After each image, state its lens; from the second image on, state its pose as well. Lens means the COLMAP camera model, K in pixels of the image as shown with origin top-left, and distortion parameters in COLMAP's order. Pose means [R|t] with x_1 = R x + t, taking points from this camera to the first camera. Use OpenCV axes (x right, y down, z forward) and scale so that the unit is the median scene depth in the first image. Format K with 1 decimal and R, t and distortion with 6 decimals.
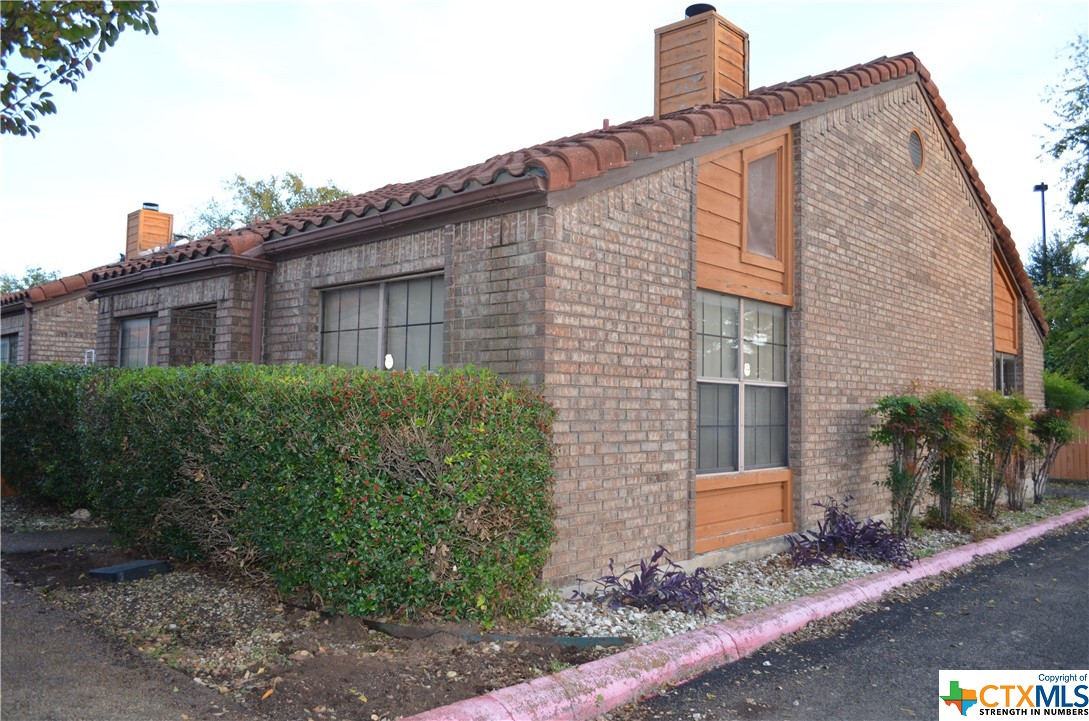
lens RADIAL K [[864.1, 0, 546.6], [0, 864.1, 356.8], [0, 0, 1]] dist [-0.071874, -0.003090]
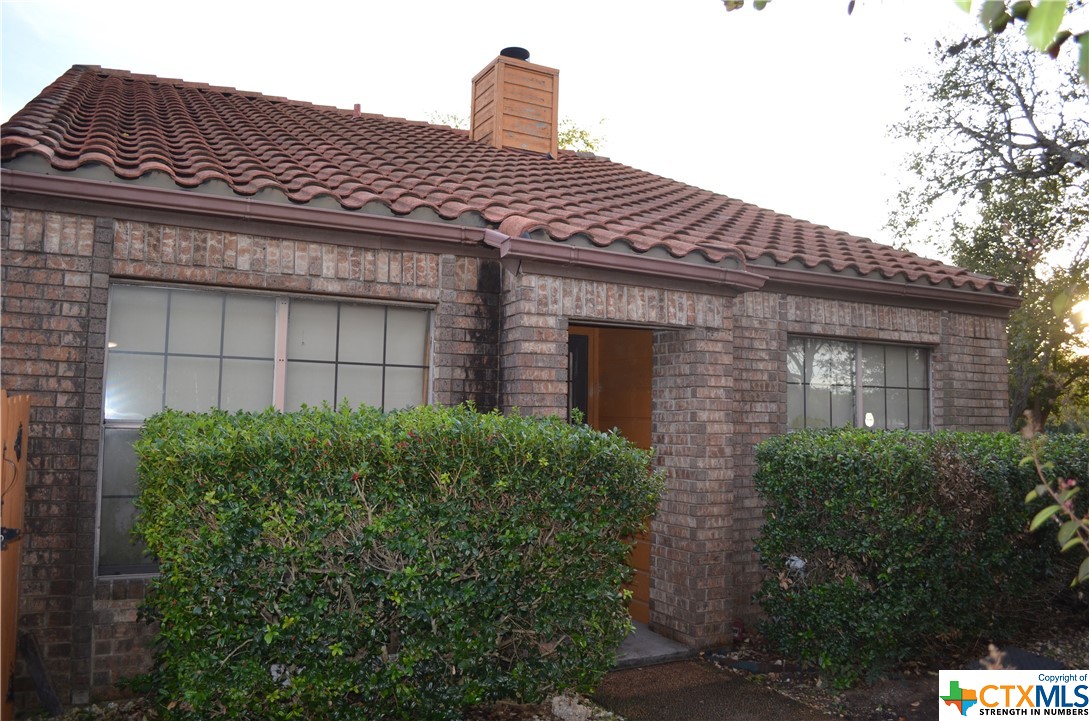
lens RADIAL K [[864.1, 0, 544.3], [0, 864.1, 357.9], [0, 0, 1]] dist [-0.071874, -0.003090]
pose [[0.308896, 0.052311, 0.949656, -1.304882], [-0.063914, 0.997371, -0.034150, -0.008768], [-0.948946, -0.050147, 0.311428, 1.061980]]
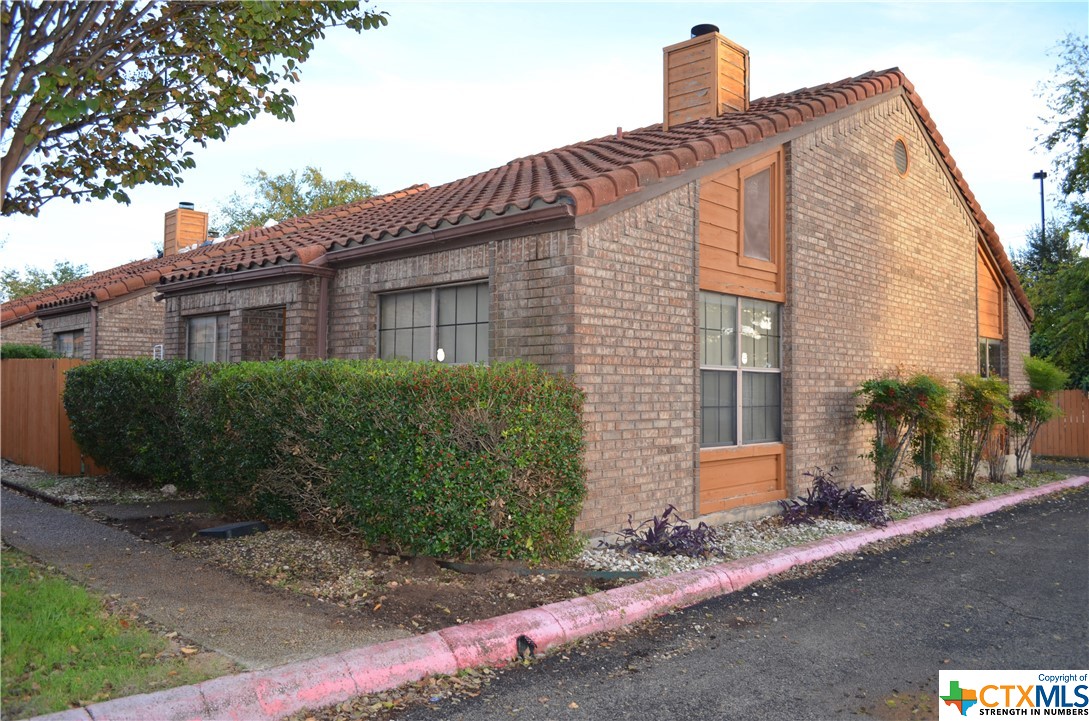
lens RADIAL K [[864.1, 0, 545.9], [0, 864.1, 358.5], [0, 0, 1]] dist [-0.071874, -0.003090]
pose [[0.999833, -0.009835, -0.015413, -0.019509], [0.010133, 0.999761, 0.019391, -0.011269], [0.015219, -0.019543, 0.999693, -0.188754]]
